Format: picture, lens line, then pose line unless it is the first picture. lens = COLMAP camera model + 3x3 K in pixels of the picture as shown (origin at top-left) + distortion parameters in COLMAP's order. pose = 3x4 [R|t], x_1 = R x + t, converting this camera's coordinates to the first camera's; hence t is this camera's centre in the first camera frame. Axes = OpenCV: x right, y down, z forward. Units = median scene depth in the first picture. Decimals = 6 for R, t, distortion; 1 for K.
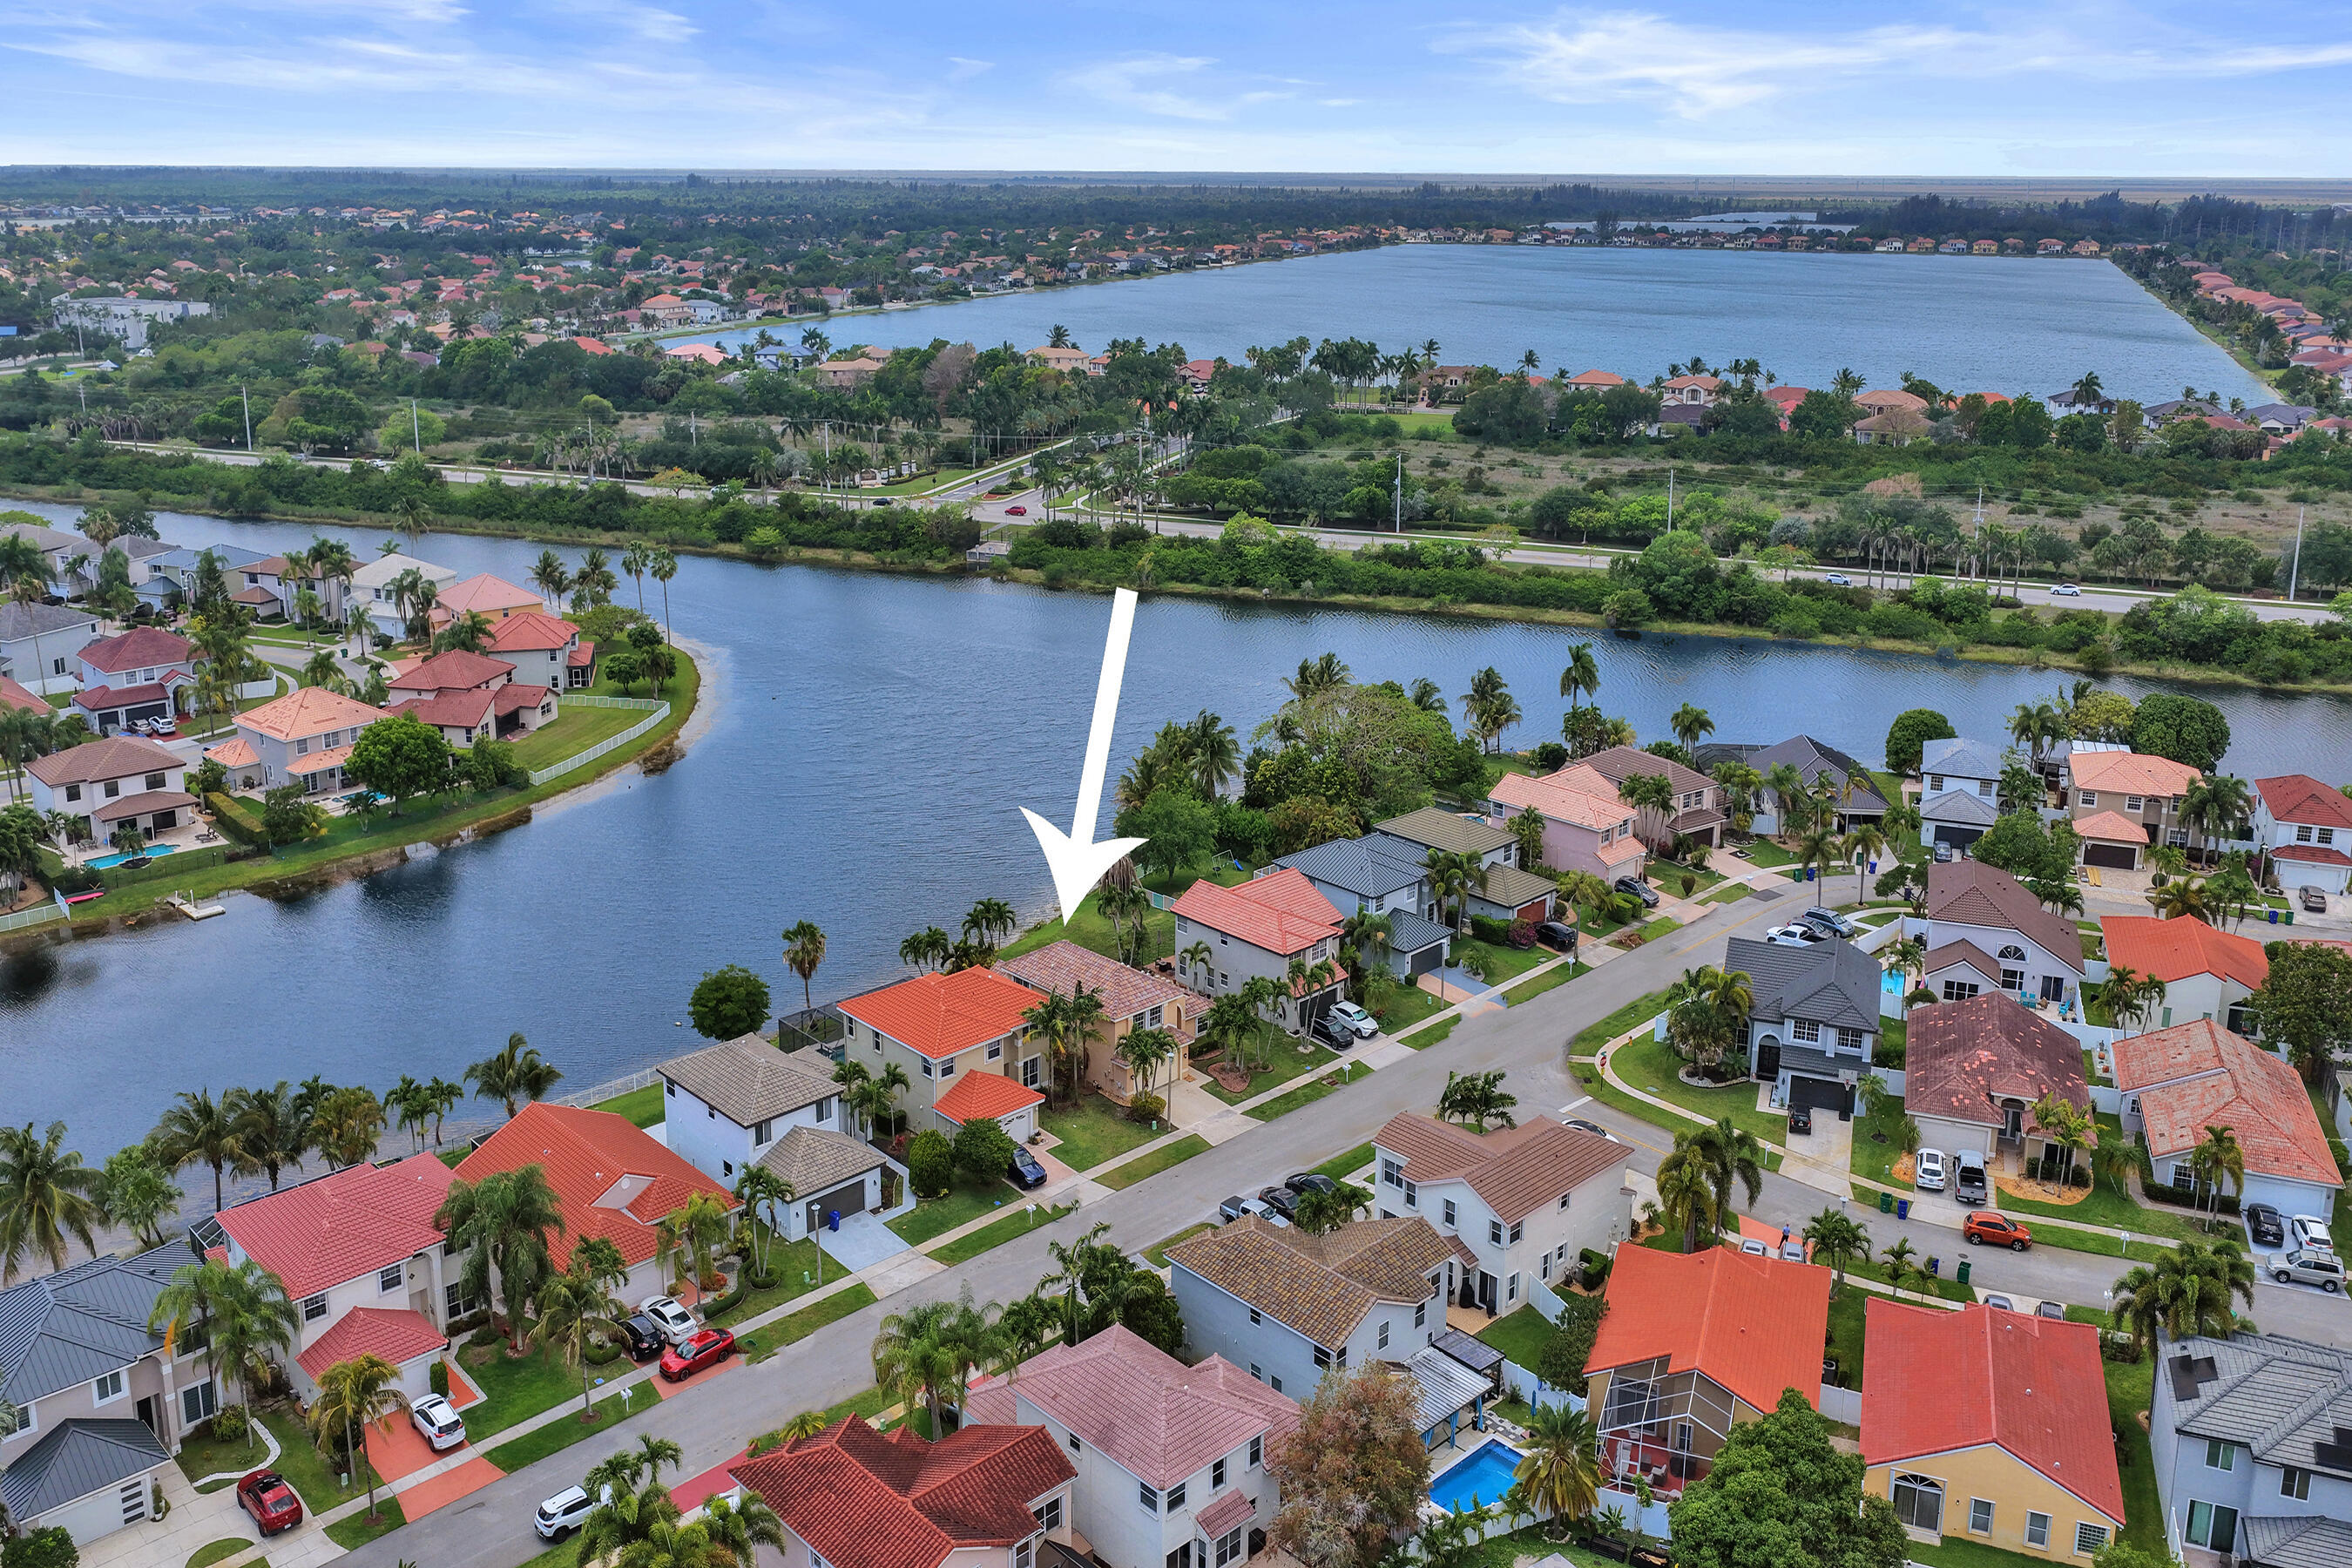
lens RADIAL K [[1936.3, 0, 1176.3], [0, 1936.3, 733.3], [0, 0, 1]] dist [0.004154, 0.007199]
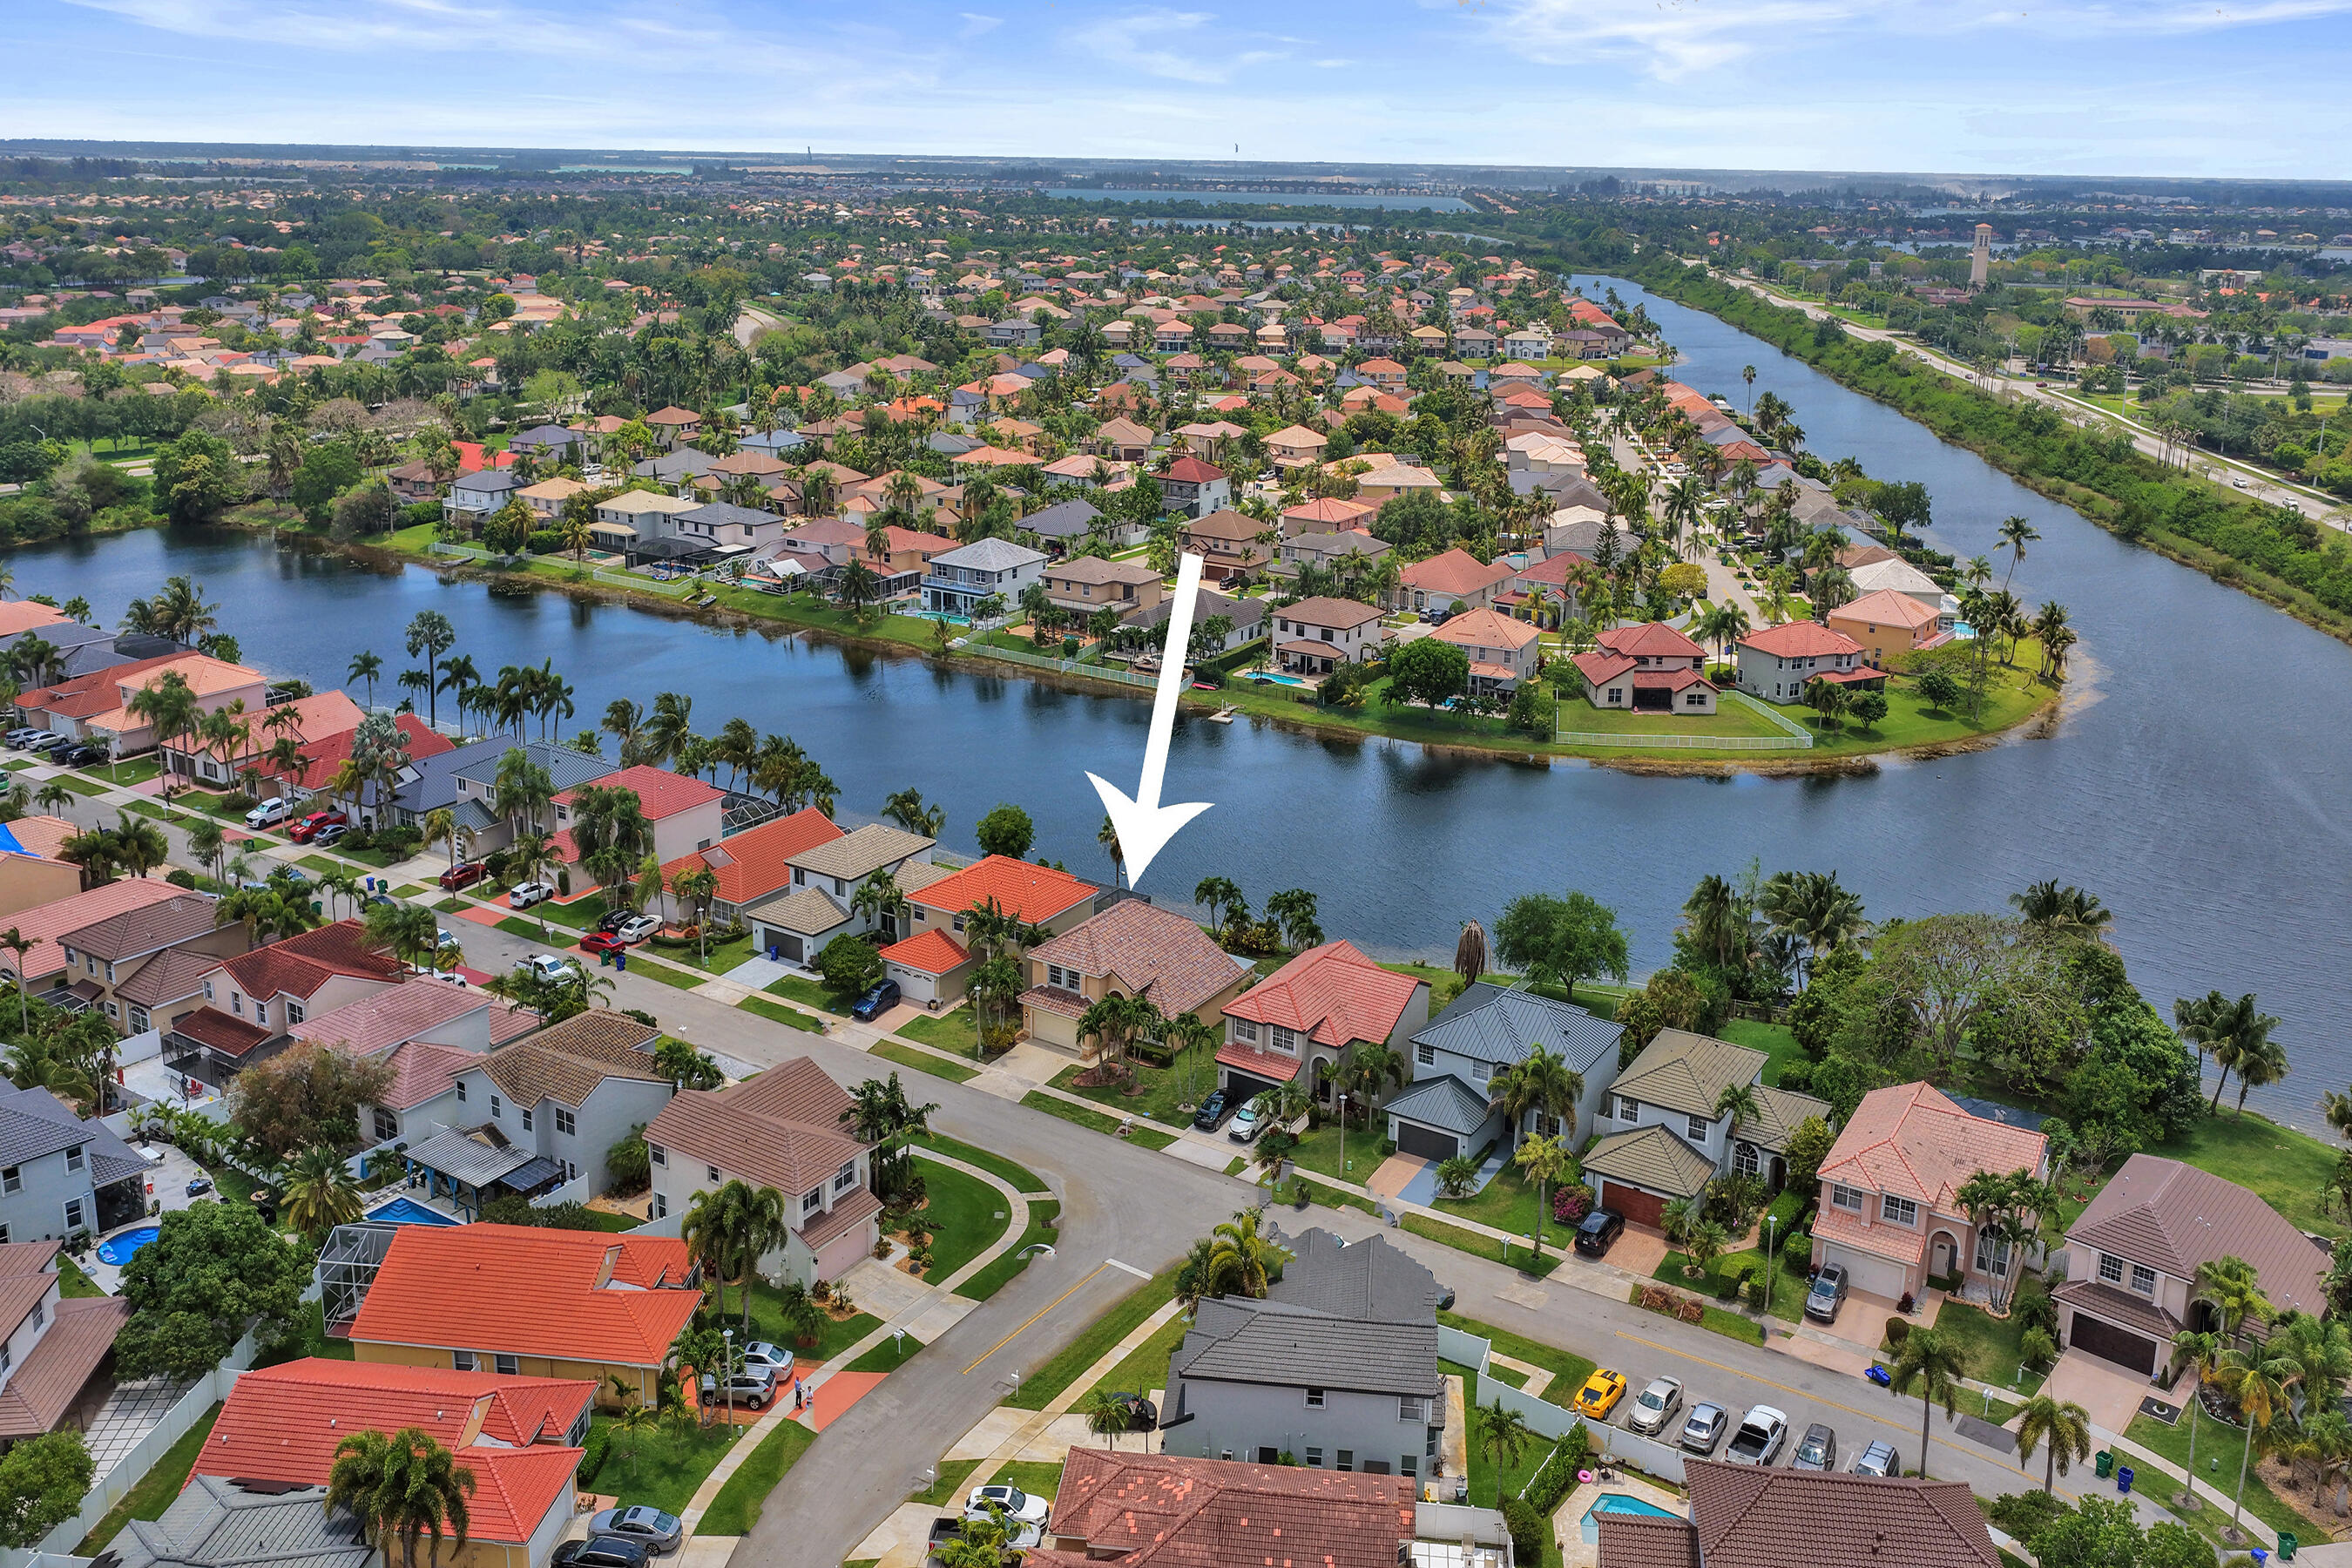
lens RADIAL K [[1951.2, 0, 1176.0], [0, 1951.2, 685.2], [0, 0, 1]] dist [0.002137, 0.010423]
pose [[0.242562, 0.254867, -0.936059, 0.700306], [-0.291530, 0.939428, 0.180239, -0.153490], [0.925297, 0.229170, 0.302170, 0.523260]]
